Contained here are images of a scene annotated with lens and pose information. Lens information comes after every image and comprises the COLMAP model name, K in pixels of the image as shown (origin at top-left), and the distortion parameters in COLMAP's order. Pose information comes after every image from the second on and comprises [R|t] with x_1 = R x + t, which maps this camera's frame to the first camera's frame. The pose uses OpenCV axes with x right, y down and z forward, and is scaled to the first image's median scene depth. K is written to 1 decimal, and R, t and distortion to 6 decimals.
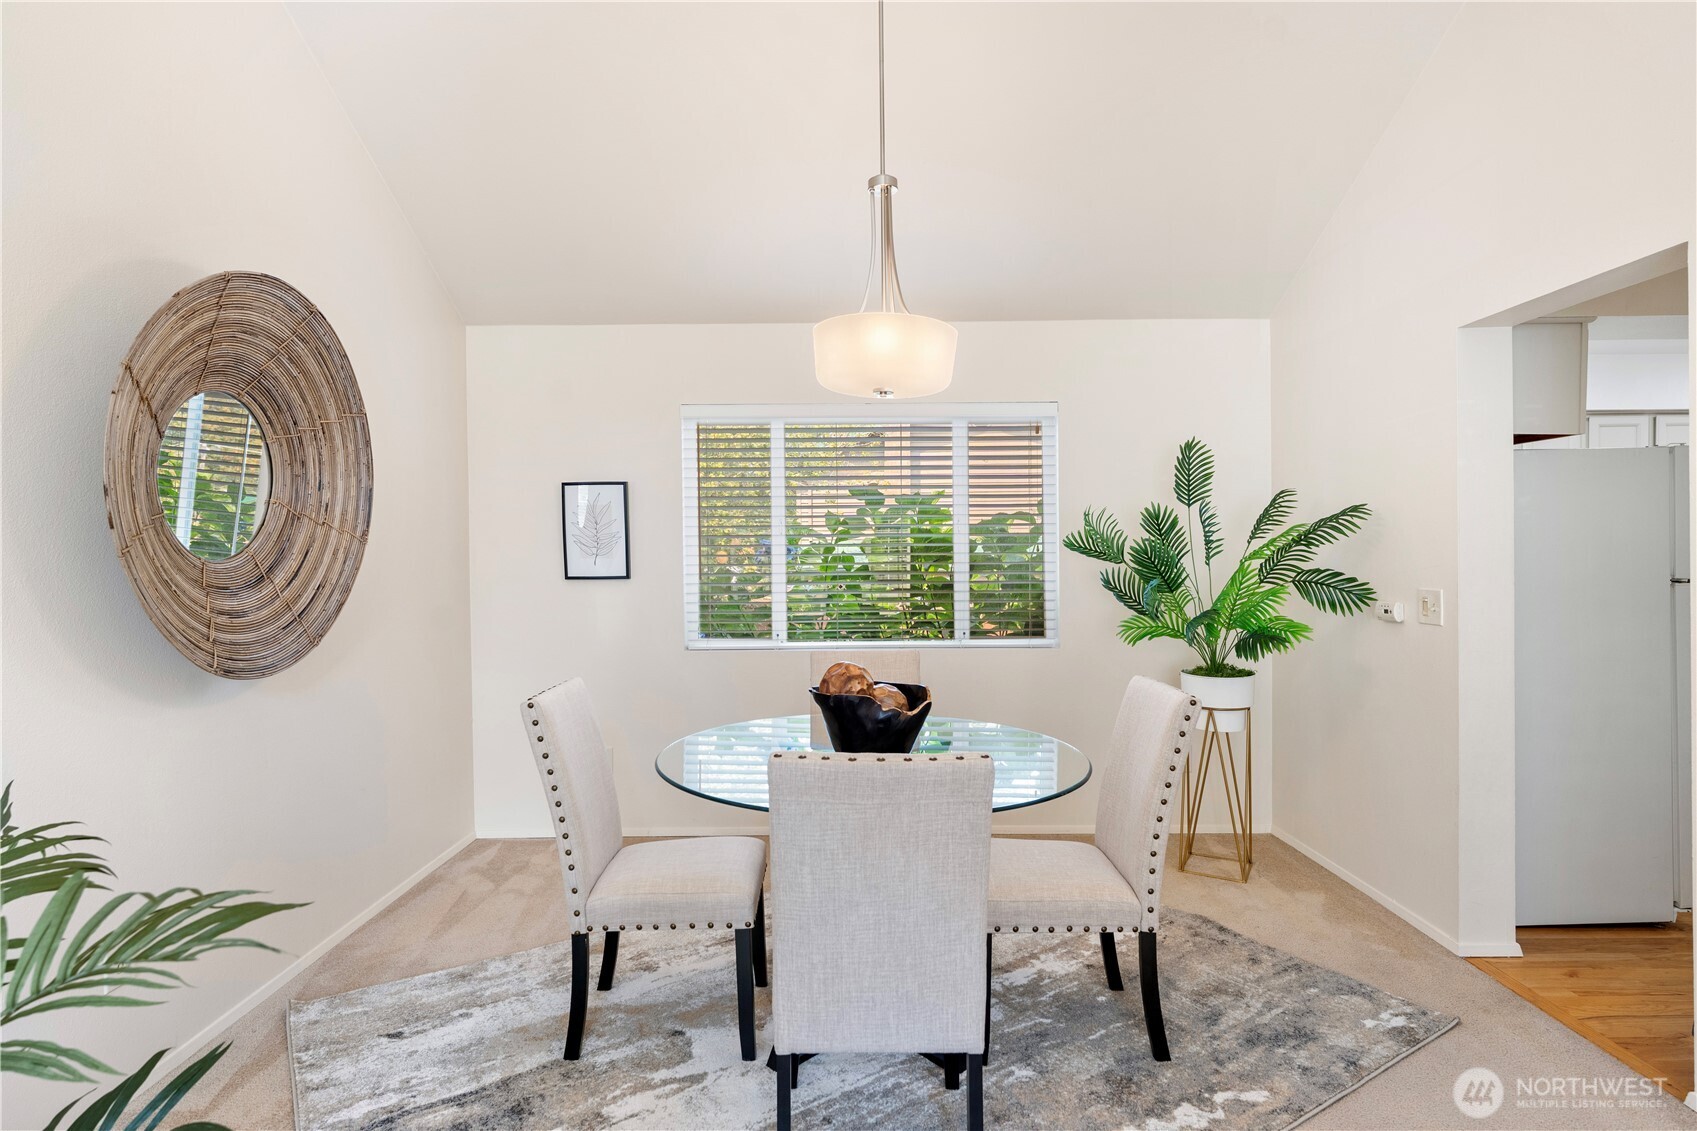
lens RADIAL K [[887.3, 0, 846.5], [0, 887.3, 569.6], [0, 0, 1]] dist [-0.016289, 0.000626]
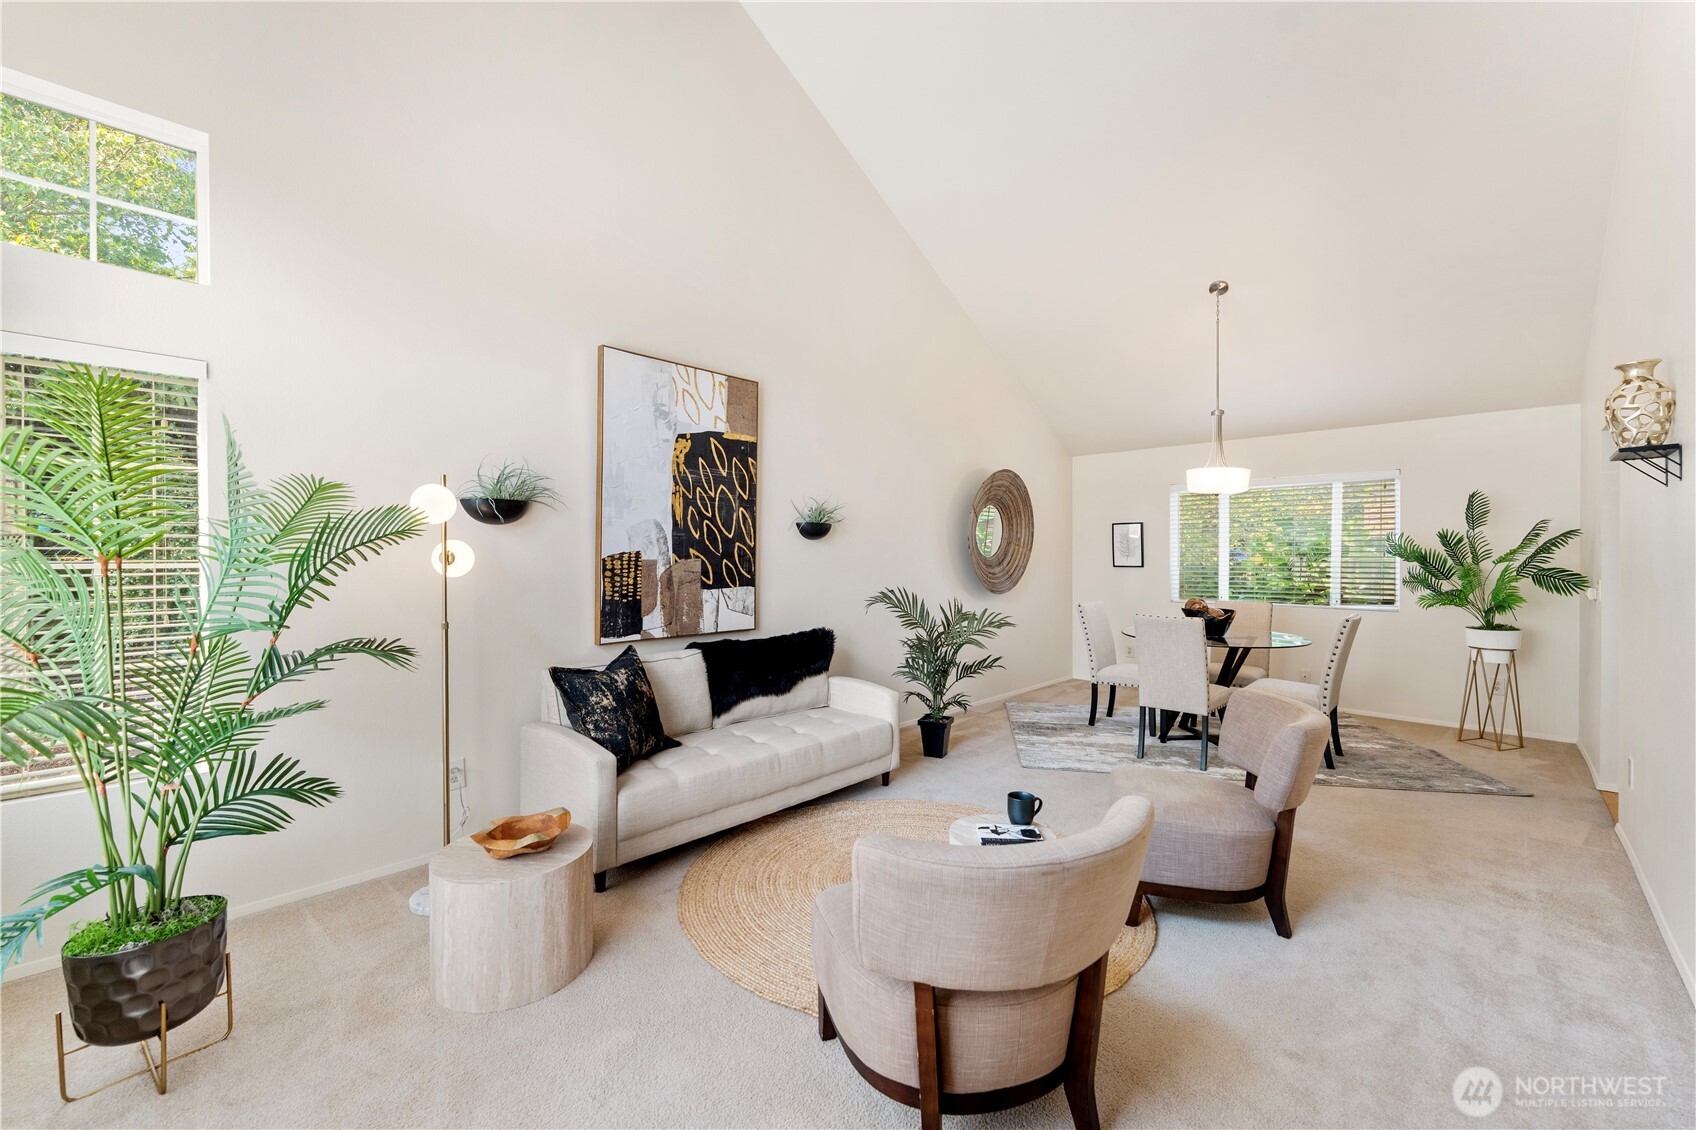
lens RADIAL K [[686.3, 0, 833.8], [0, 686.3, 563.6], [0, 0, 1]] dist [-0.000316, 0.000213]
pose [[0.710755, 0.014791, -0.703285, 0.455640], [-0.015885, 0.999861, 0.004974, 0.006402], [0.703261, 0.007636, 0.710891, -0.830890]]
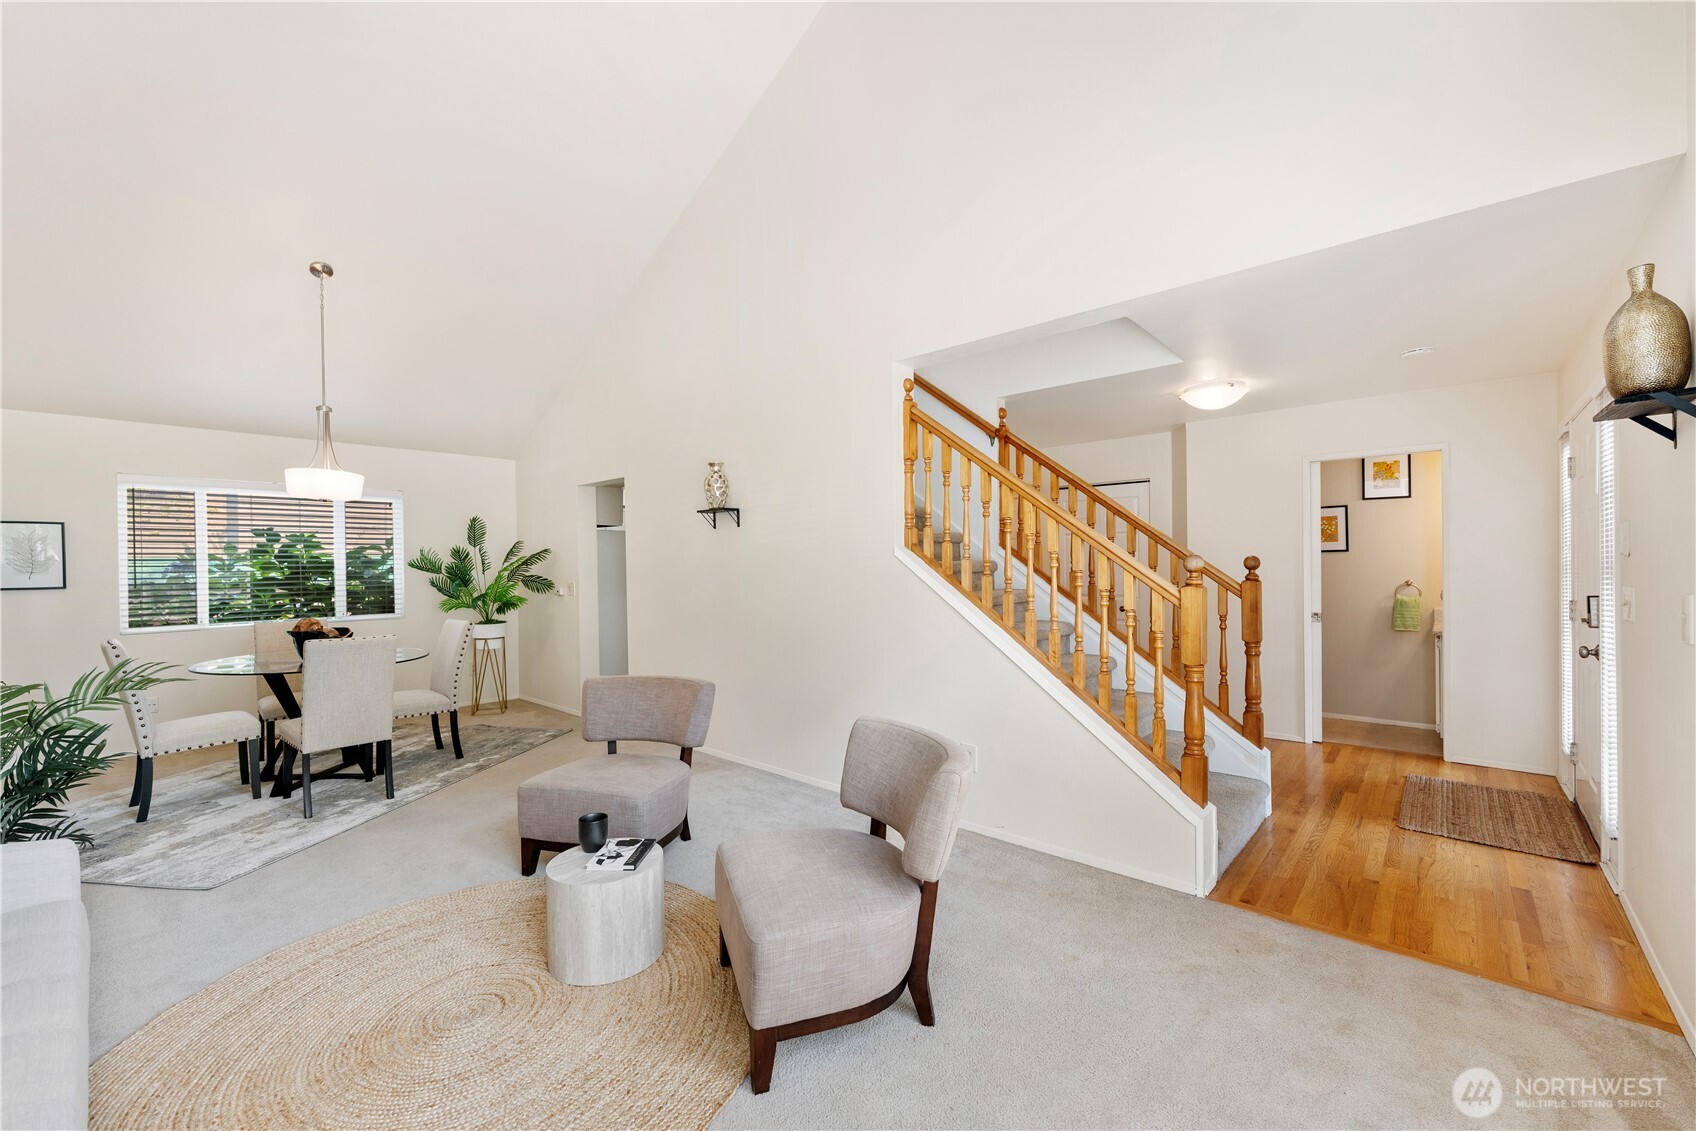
lens RADIAL K [[686.3, 0, 848.5], [0, 686.3, 564.6], [0, 0, 1]] dist [-0.000316, 0.000213]
pose [[0.666923, -0.001873, 0.745124, -0.263979], [0.018956, 0.999716, -0.014454, 0.012970], [-0.744885, 0.023764, 0.666769, -0.831082]]
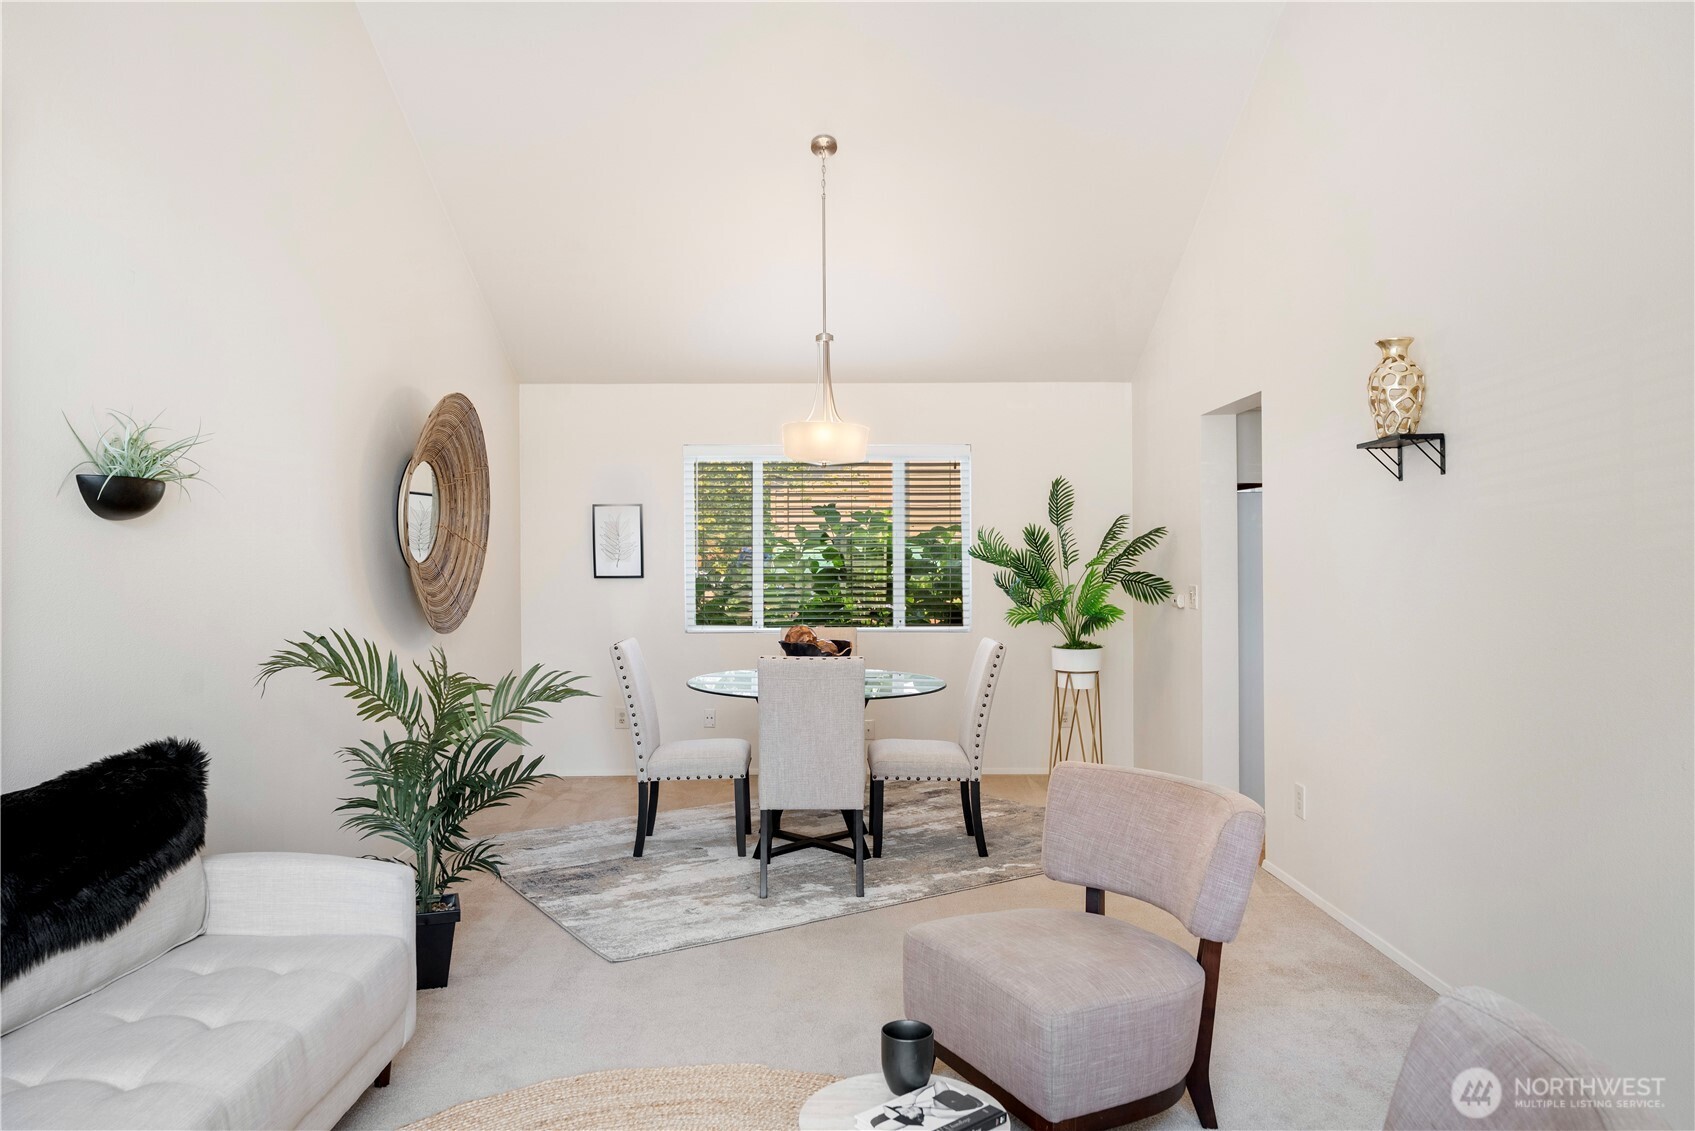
lens RADIAL K [[1137.0, 0, 837.0], [0, 1137.0, 565.2], [0, 0, 1]] dist [0.003223, 0.002242]
pose [[0.999990, 0.004327, 0.001316, 0.044186], [-0.004313, 0.999937, -0.010341, 0.009048], [-0.001361, 0.010335, 0.999946, -0.787276]]
